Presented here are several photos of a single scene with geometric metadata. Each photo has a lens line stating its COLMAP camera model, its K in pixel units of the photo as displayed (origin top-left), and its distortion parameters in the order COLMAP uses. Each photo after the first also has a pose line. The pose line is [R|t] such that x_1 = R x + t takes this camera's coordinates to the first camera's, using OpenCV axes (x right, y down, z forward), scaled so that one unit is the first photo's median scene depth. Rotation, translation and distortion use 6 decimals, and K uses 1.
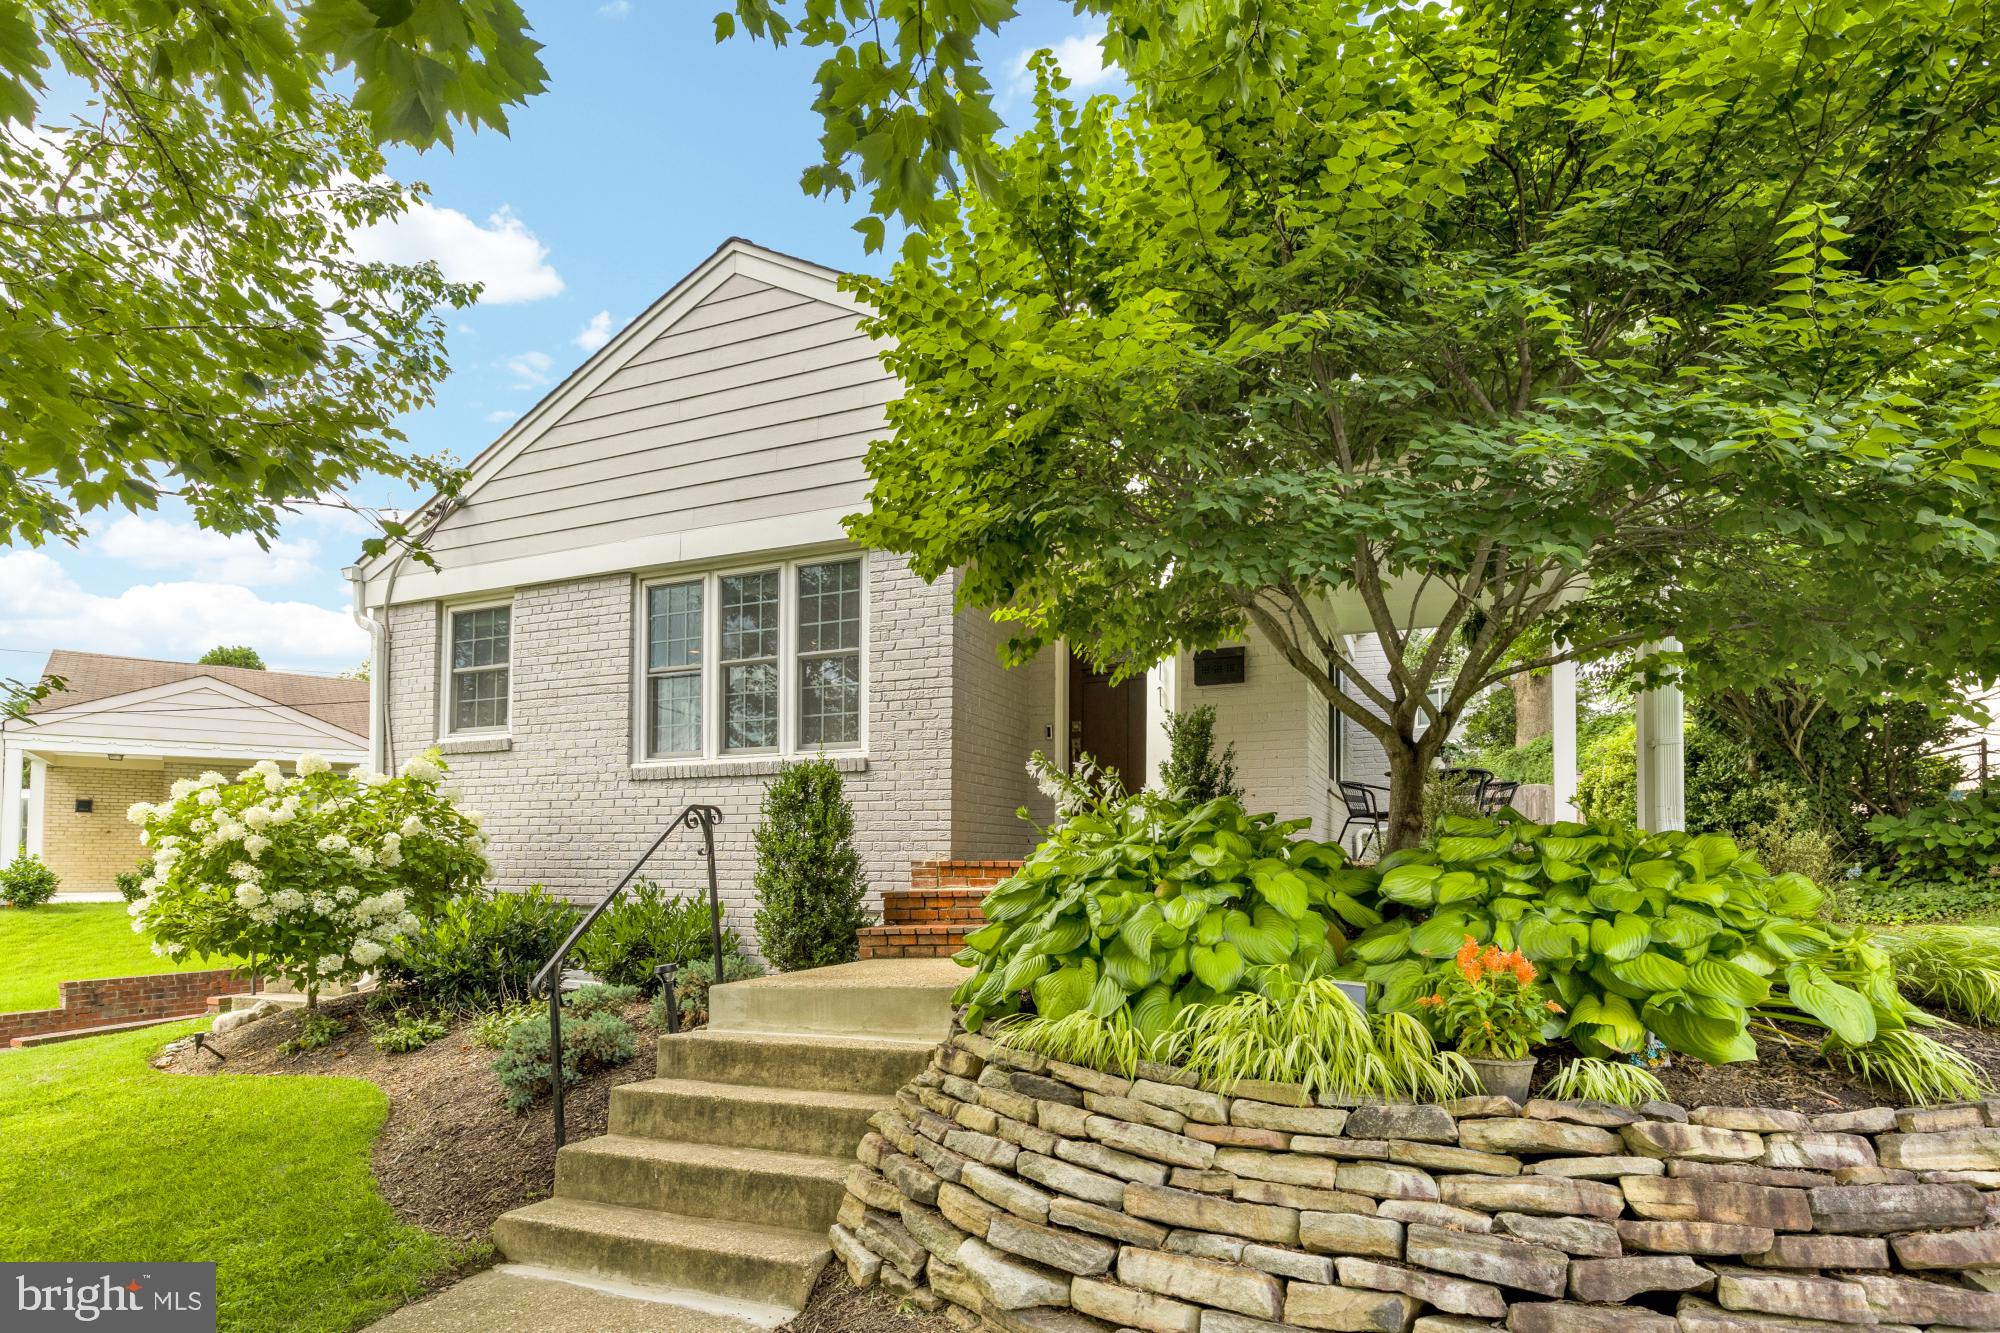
lens RADIAL K [[949.1, 0, 989.9], [0, 949.1, 664.5], [0, 0, 1]] dist [0.004861, -0.001424]
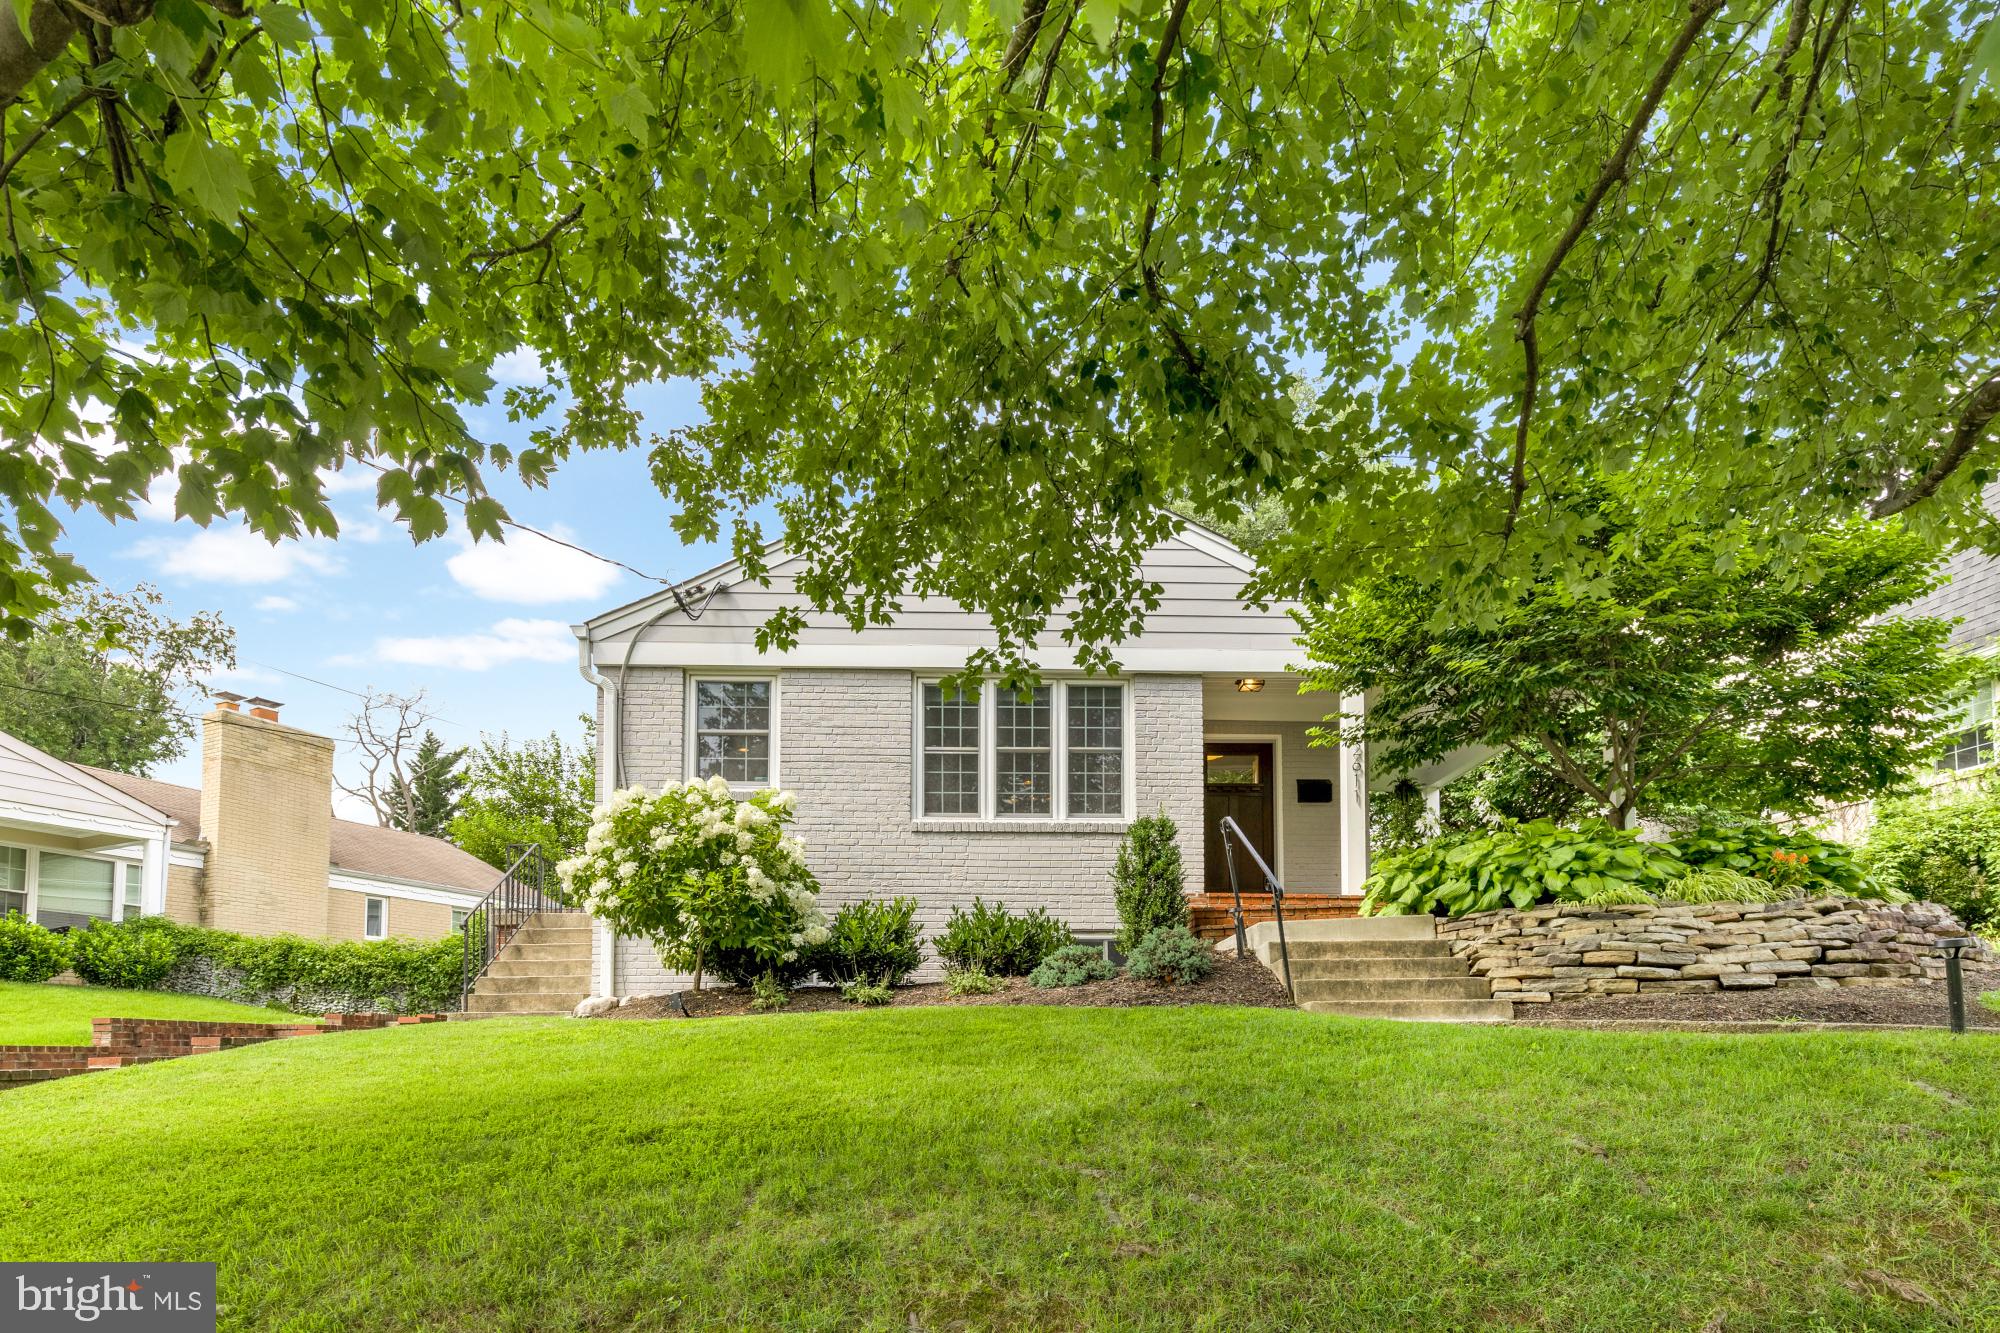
lens RADIAL K [[949.1, 0, 989.9], [0, 949.1, 664.5], [0, 0, 1]] dist [0.004861, -0.001424]
pose [[0.935230, 0.150766, 0.320335, -0.719570], [-0.093610, 0.977899, -0.186951, 0.130338], [-0.341441, 0.144856, 0.928674, -0.248954]]
